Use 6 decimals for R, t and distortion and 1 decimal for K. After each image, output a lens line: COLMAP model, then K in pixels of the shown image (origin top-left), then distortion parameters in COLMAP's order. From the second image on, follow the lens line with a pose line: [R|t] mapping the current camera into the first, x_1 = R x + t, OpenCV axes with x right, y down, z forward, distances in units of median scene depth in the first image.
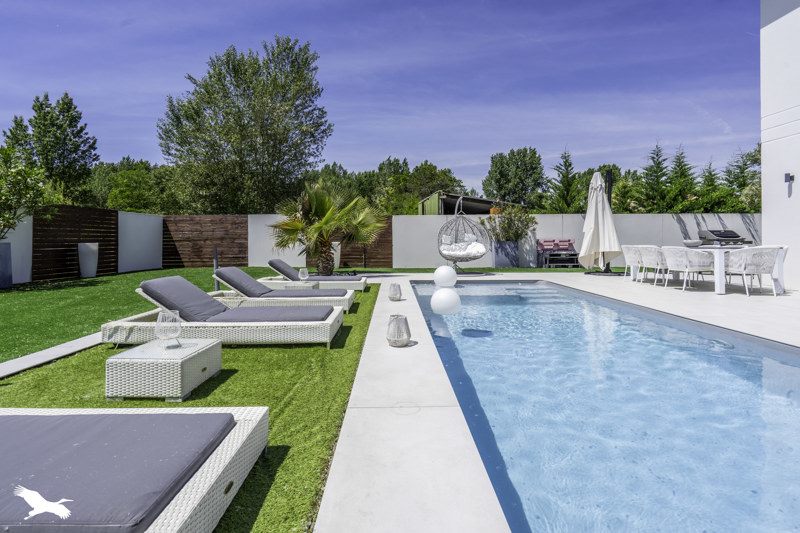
lens RADIAL K [[371.8, 0, 393.5], [0, 371.8, 247.5], [0, 0, 1]] dist [-0.000324, 0.001098]
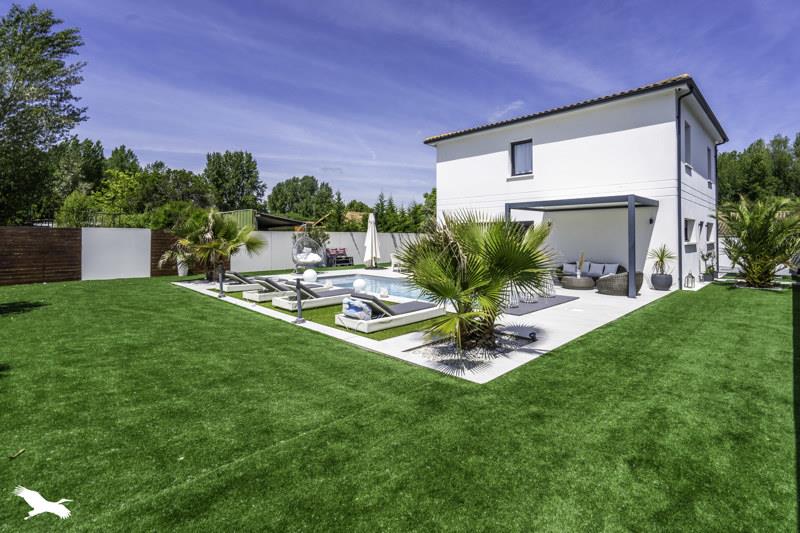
lens RADIAL K [[371.8, 0, 390.1], [0, 371.8, 232.4], [0, 0, 1]] dist [-0.000324, 0.001098]
pose [[0.713909, 0.016239, 0.700050, -0.203981], [0.005015, 0.999587, -0.028302, -0.017595], [-0.700220, 0.023716, 0.713533, -0.110416]]
